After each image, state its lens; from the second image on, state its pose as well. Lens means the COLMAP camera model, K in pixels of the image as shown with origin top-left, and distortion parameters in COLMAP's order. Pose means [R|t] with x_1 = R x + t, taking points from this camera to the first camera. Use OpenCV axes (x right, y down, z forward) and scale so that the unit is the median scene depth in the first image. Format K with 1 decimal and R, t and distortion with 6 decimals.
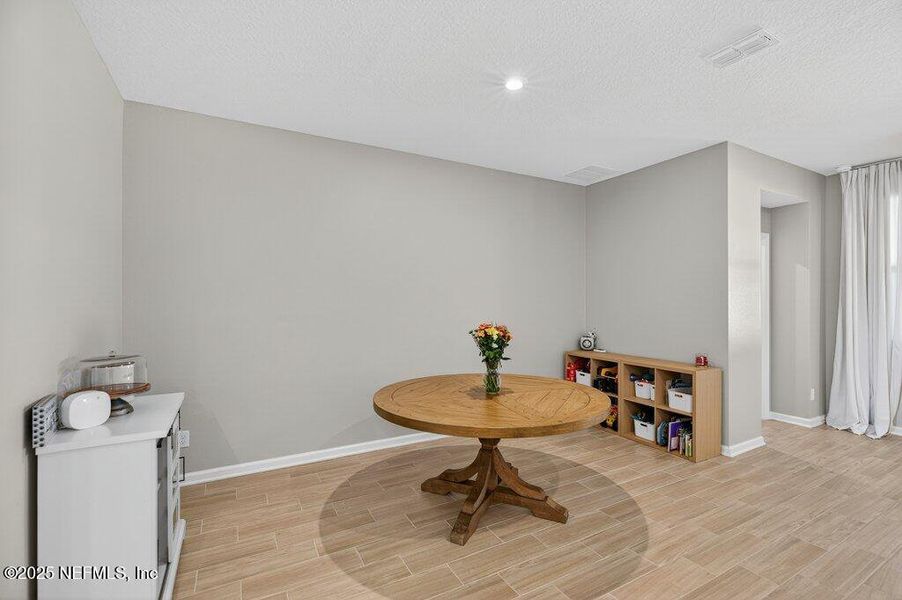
lens RADIAL K [[412.3, 0, 455.4], [0, 412.3, 294.2], [0, 0, 1]] dist [-0.003850, -0.000315]
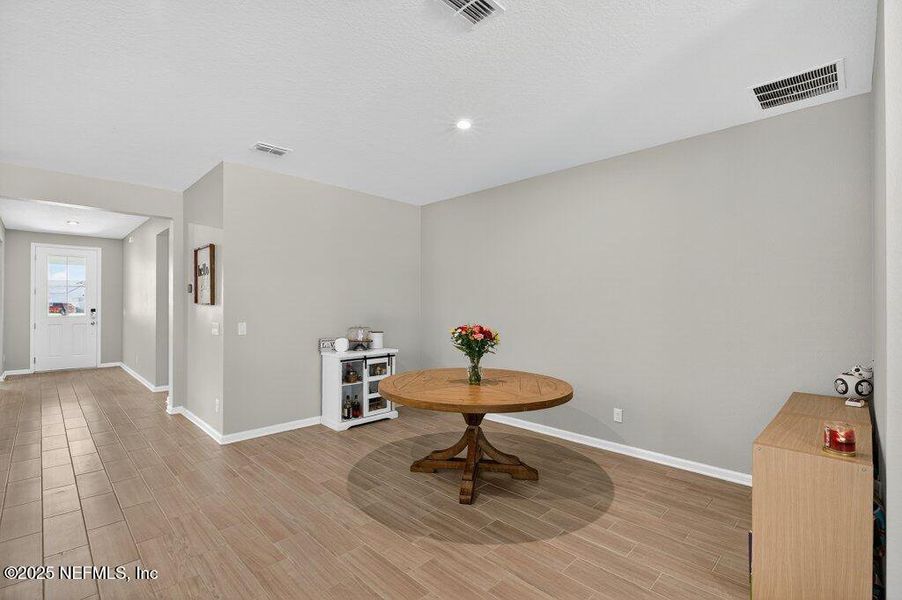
lens RADIAL K [[410.7, 0, 453.3], [0, 410.7, 301.9], [0, 0, 1]] dist [-0.001020, -0.000213]
pose [[0.278933, -0.007564, -0.960281, 1.212215], [0.002363, 0.999971, -0.007190, 0.016085], [0.960308, -0.000264, 0.278942, 0.609085]]
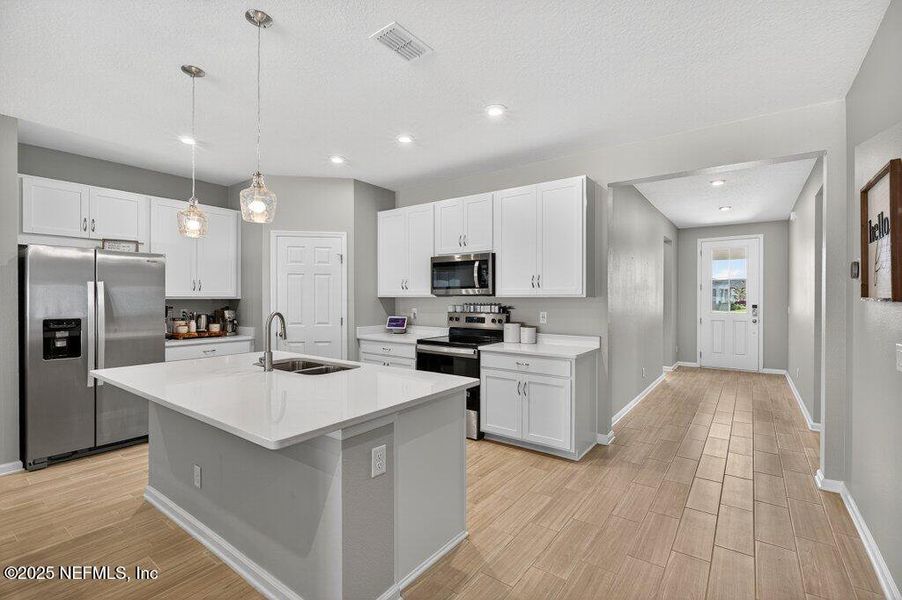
lens RADIAL K [[405.5, 0, 455.5], [0, 405.5, 301.3], [0, 0, 1]] dist [-0.003605, -0.000385]
pose [[-0.906825, -0.000488, -0.421508, 0.413454], [-0.001549, 0.999996, 0.002175, 0.014346], [0.421505, 0.002625, -0.906822, 0.463596]]
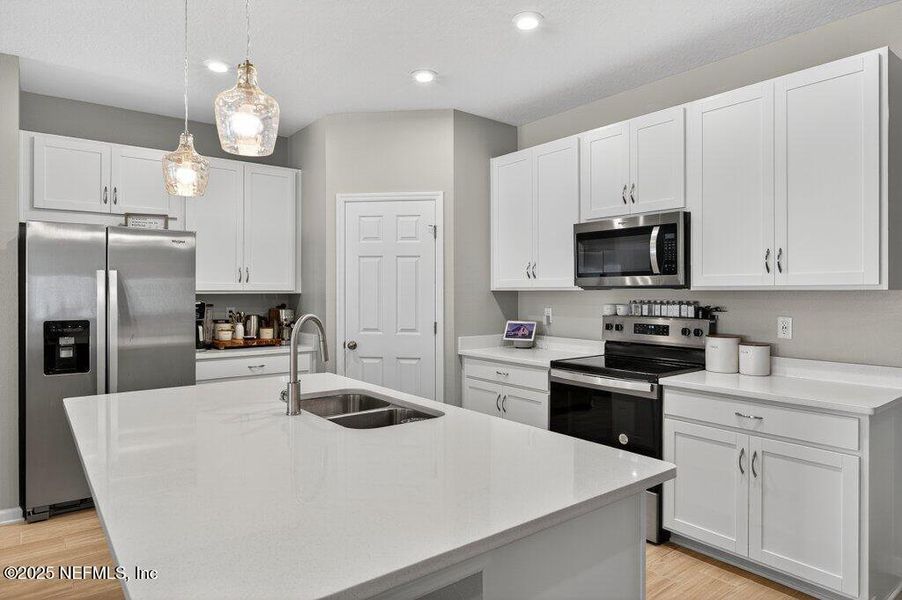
lens RADIAL K [[550.4, 0, 457.6], [0, 550.4, 295.1], [0, 0, 1]] dist [-0.003015, -0.000089]
pose [[-0.987048, -0.002148, -0.160413, 0.312690], [-0.002255, 0.999997, 0.000481, 0.012496], [0.160412, 0.000837, -0.987050, 0.225546]]
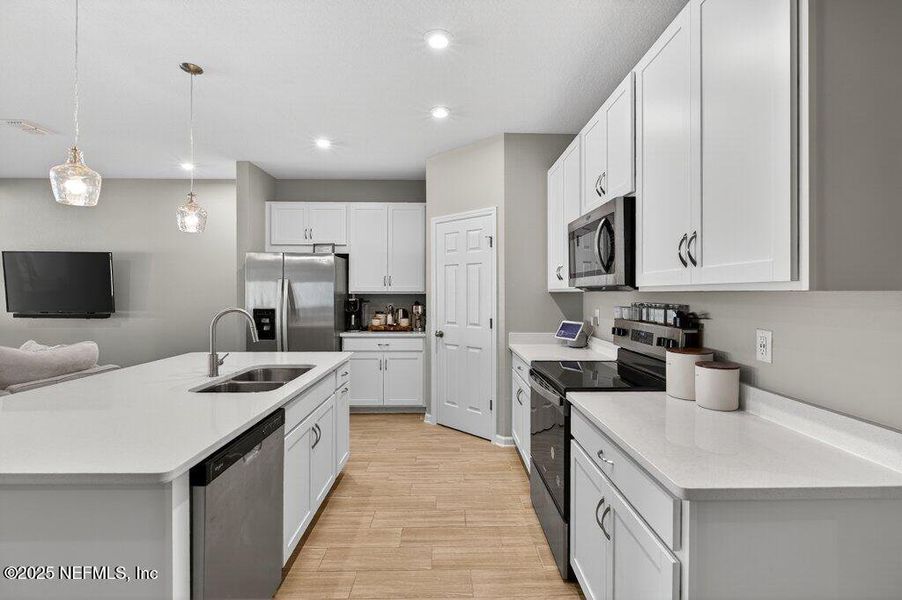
lens RADIAL K [[412.3, 0, 455.4], [0, 412.3, 294.2], [0, 0, 1]] dist [-0.003850, -0.000315]
pose [[-0.884201, -0.007318, 0.467050, -0.390795], [-0.007579, 0.999970, 0.001320, 0.007930], [-0.467046, -0.002373, -0.884230, -0.054626]]
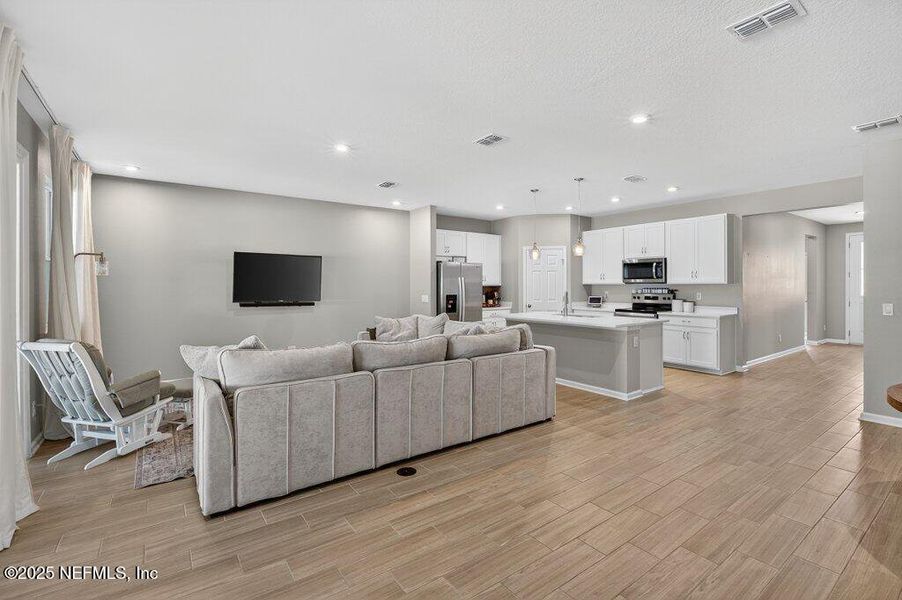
lens RADIAL K [[411.9, 0, 457.1], [0, 411.9, 285.9], [0, 0, 1]] dist [-0.004672, -0.000096]
pose [[-0.991981, -0.000300, -0.126385, 1.247035], [0.000219, 0.999992, -0.004095, 0.023515], [0.126385, -0.004089, -0.991973, 1.518963]]
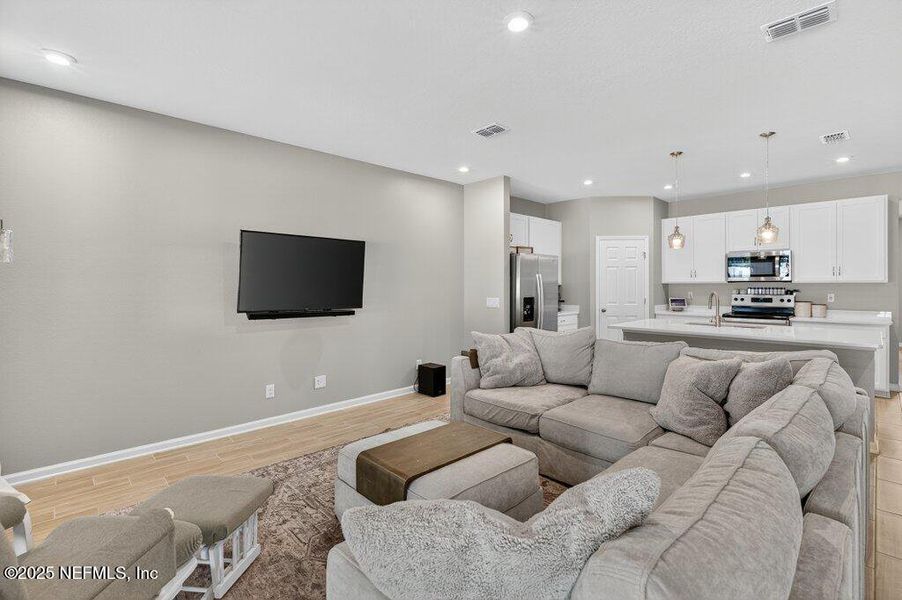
lens RADIAL K [[410.4, 0, 456.0], [0, 410.4, 284.7], [0, 0, 1]] dist [-0.003955, -0.000543]
pose [[-0.965746, 0.000134, -0.259489, 1.789684], [0.001559, 0.999985, -0.005288, 0.019657], [0.259485, -0.005512, -0.965731, 0.707857]]
